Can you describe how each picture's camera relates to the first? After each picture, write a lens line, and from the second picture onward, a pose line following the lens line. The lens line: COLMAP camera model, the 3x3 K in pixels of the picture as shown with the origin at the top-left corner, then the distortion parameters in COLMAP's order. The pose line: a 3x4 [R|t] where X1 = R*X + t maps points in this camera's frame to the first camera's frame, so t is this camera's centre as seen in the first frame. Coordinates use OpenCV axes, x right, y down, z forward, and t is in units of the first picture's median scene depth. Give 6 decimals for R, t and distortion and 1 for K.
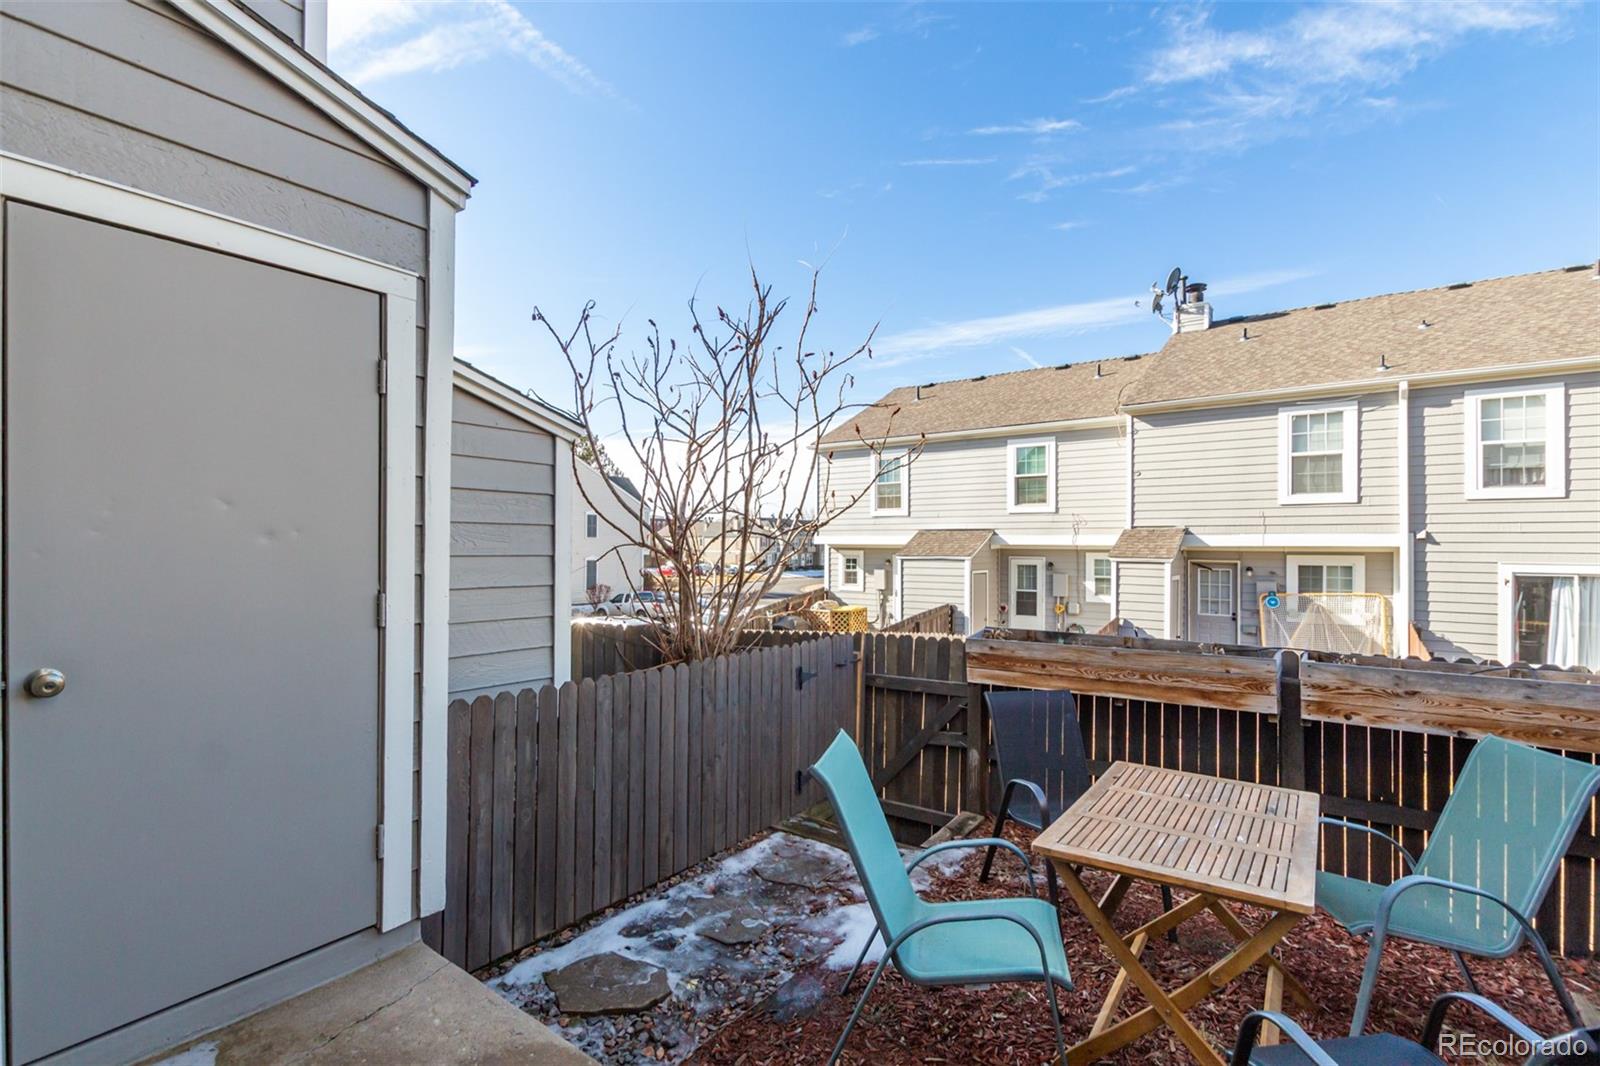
lens RADIAL K [[737.4, 0, 802.1], [0, 737.4, 537.0], [0, 0, 1]] dist [0.002370, 0.000350]
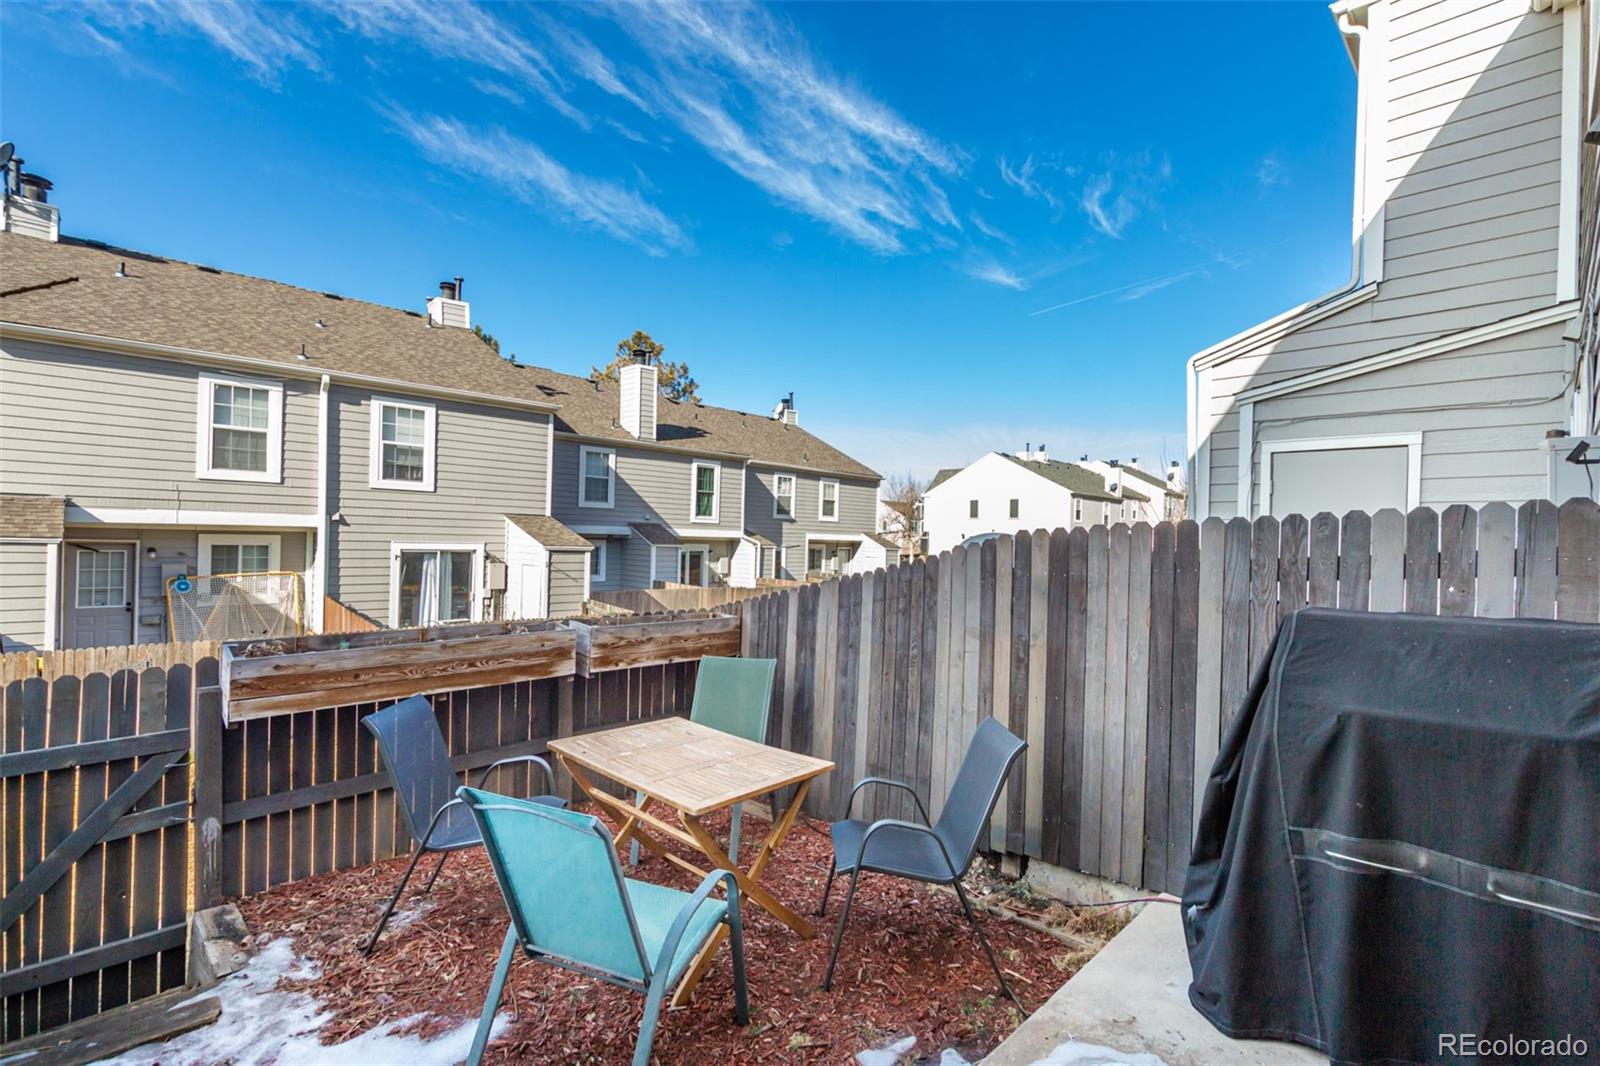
lens RADIAL K [[737.4, 0, 802.1], [0, 737.4, 537.2], [0, 0, 1]] dist [0.002370, 0.000350]
pose [[0.150653, 0.000204, 0.988587, -0.146749], [-0.033462, 0.999428, 0.004893, -0.001126], [-0.988020, -0.033818, 0.150574, 0.132667]]
